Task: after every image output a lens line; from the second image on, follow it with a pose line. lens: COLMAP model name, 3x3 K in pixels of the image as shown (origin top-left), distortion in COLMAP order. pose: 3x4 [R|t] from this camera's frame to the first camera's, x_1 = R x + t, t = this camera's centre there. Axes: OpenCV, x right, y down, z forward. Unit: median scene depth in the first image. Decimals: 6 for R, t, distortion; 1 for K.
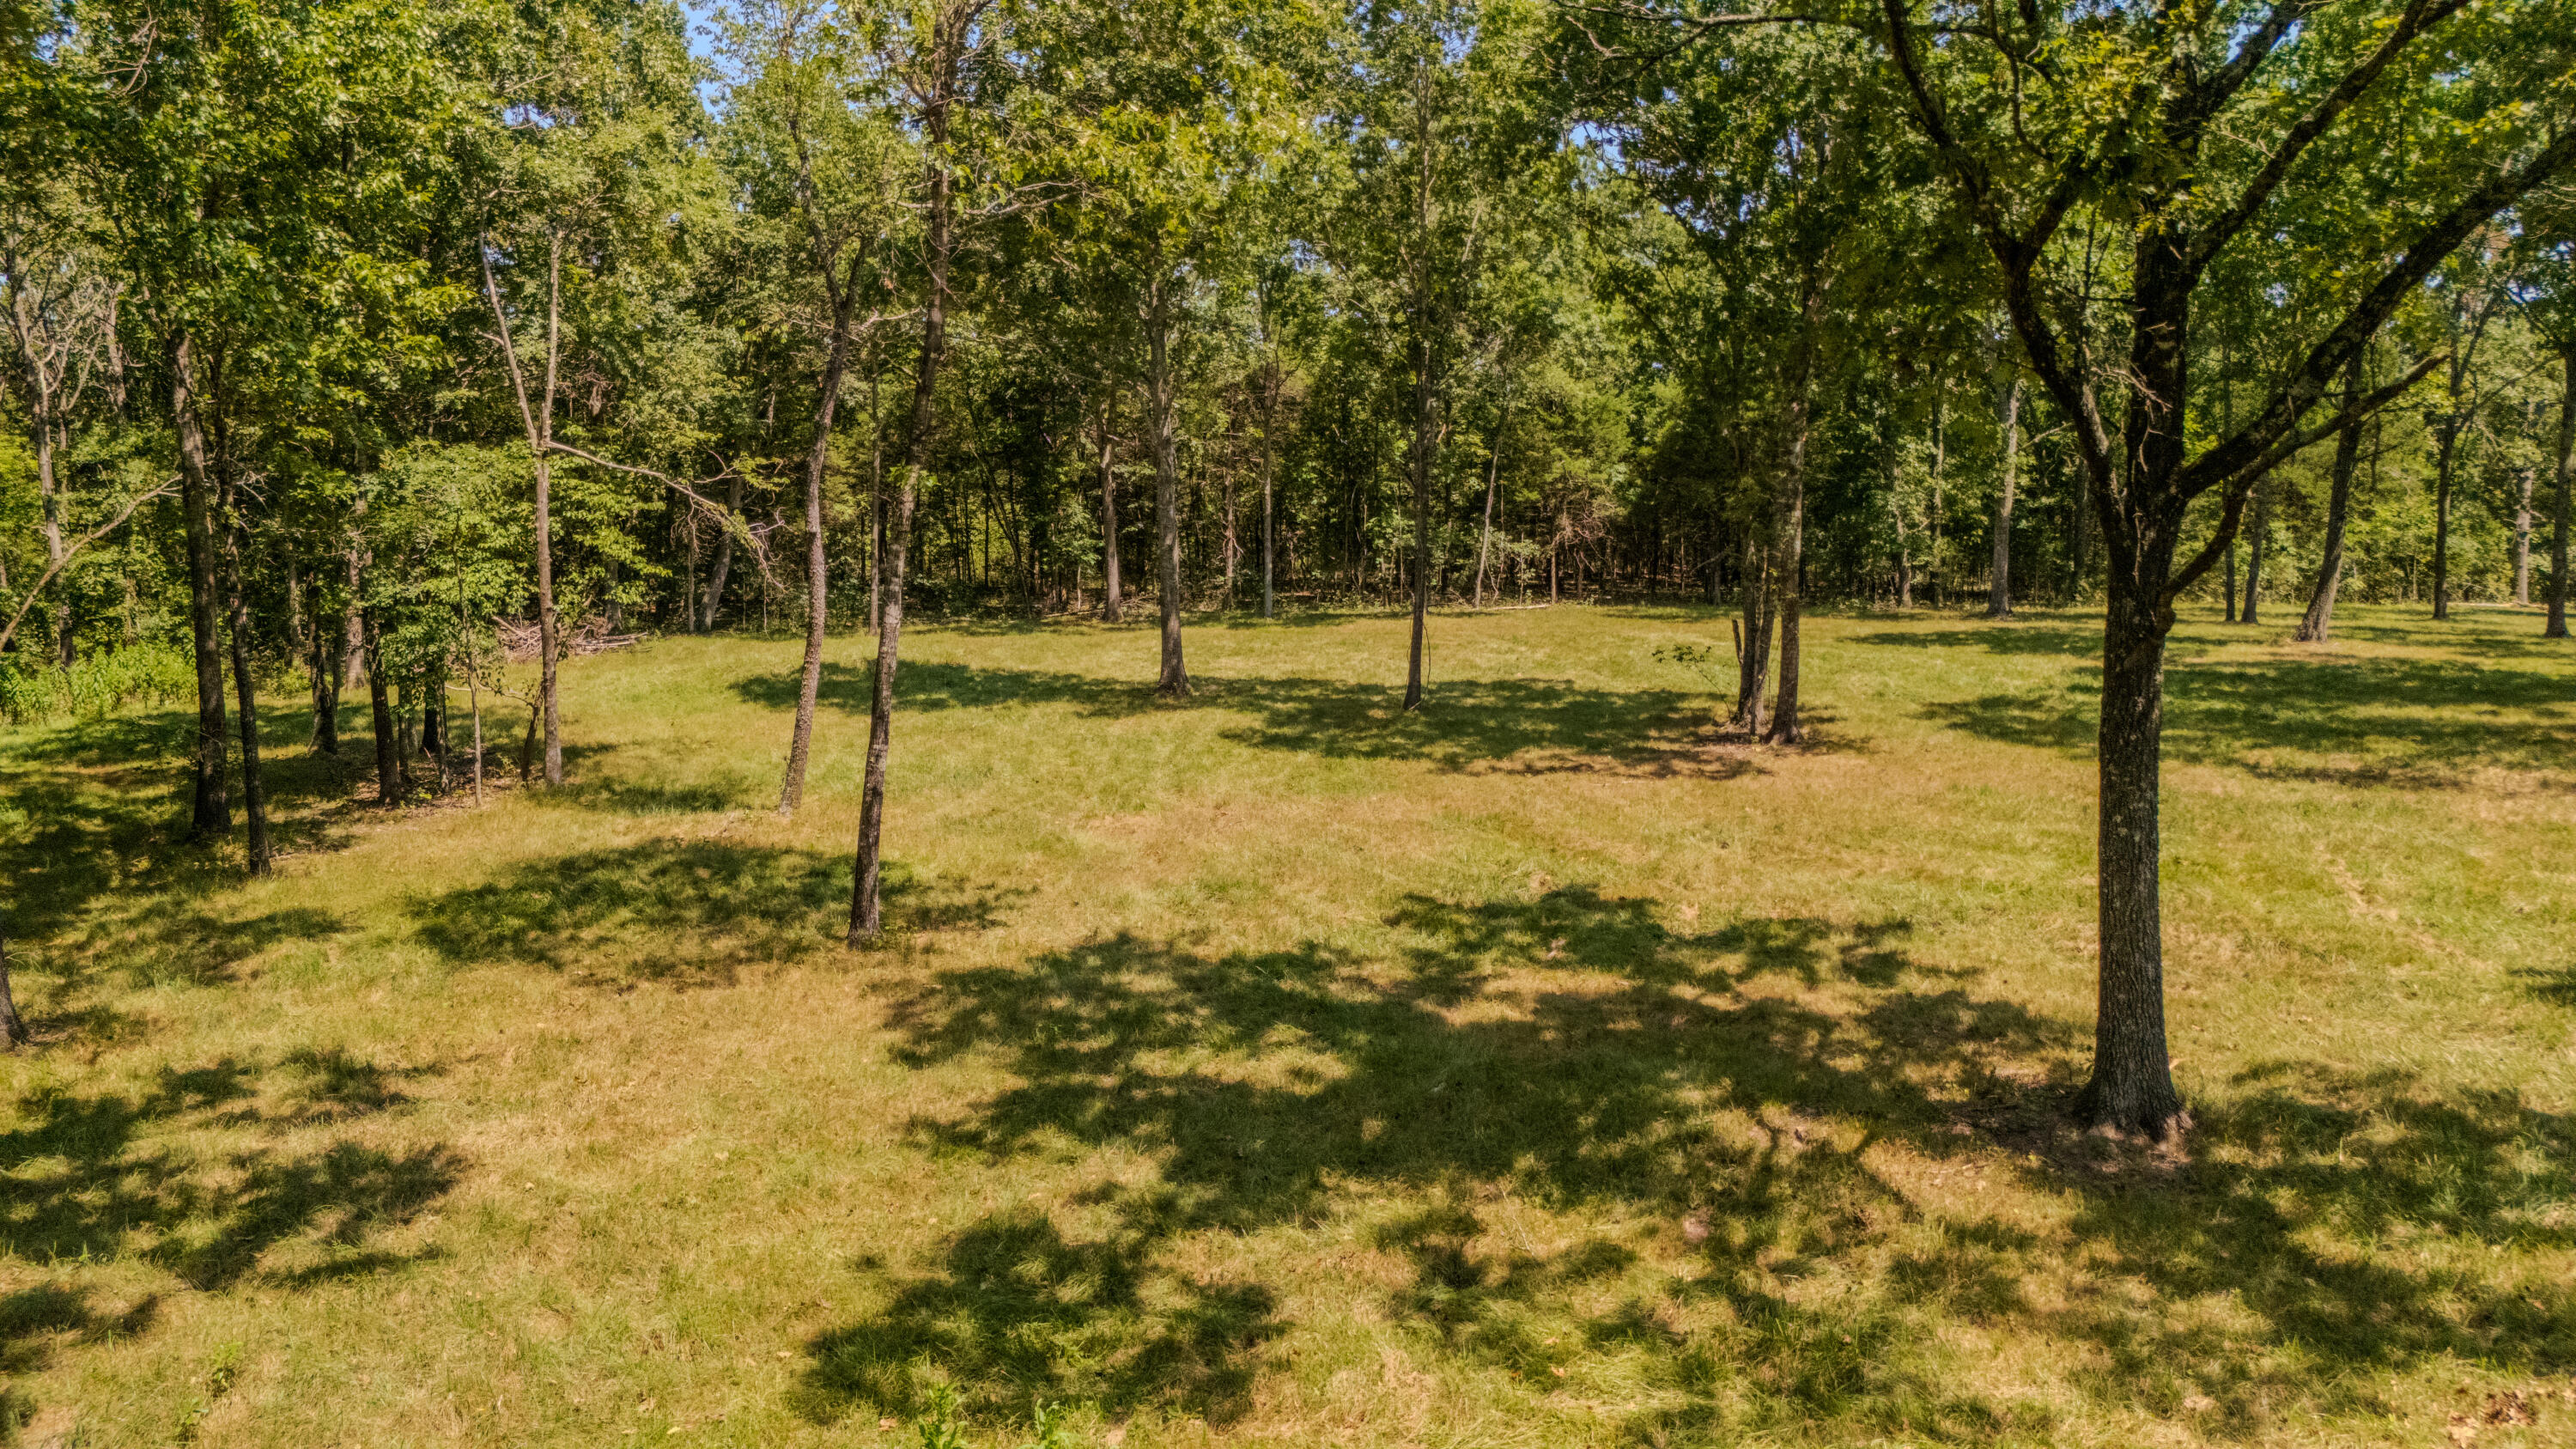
lens RADIAL K [[1896.2, 0, 1289.1], [0, 1896.2, 717.0], [0, 0, 1]] dist [0.075682, -0.084066]
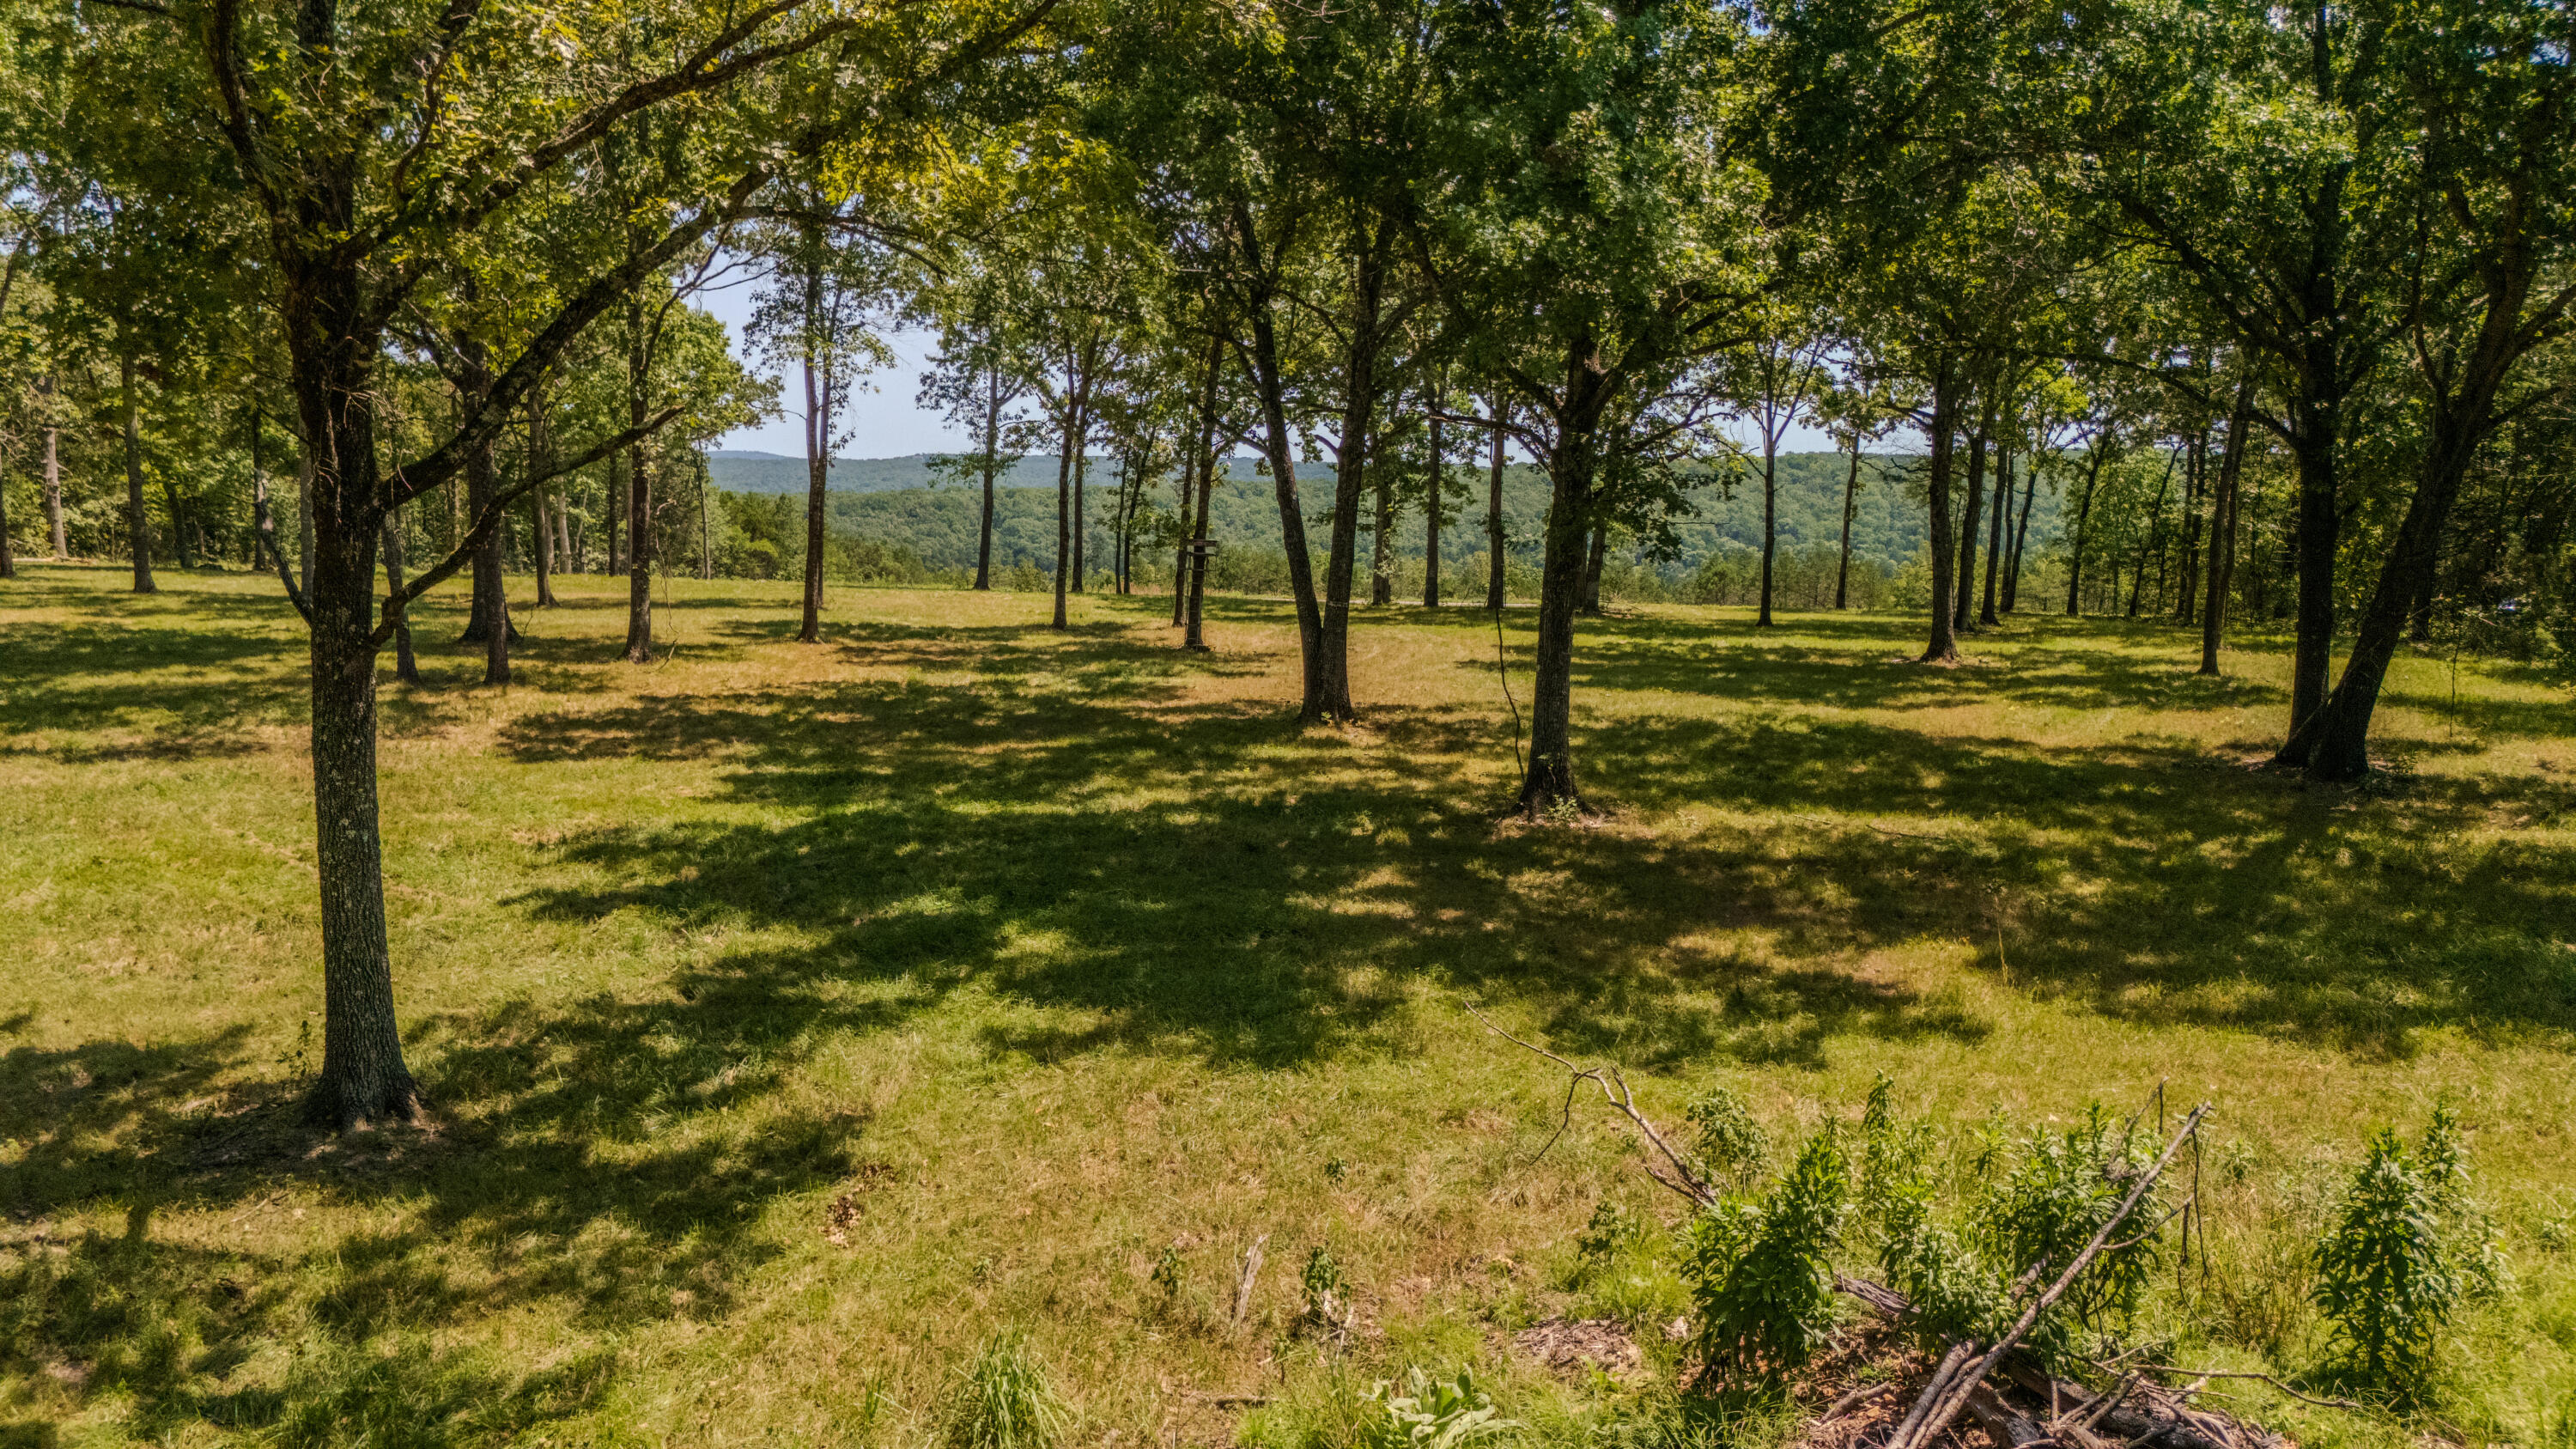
lens RADIAL K [[1896.2, 0, 1296.4], [0, 1896.2, 734.2], [0, 0, 1]] dist [0.075682, -0.084066]
pose [[0.377069, -0.111314, 0.919472, -0.321956], [0.076248, 0.993112, 0.088960, -0.047607], [-0.923041, 0.036564, 0.382959, 0.142918]]
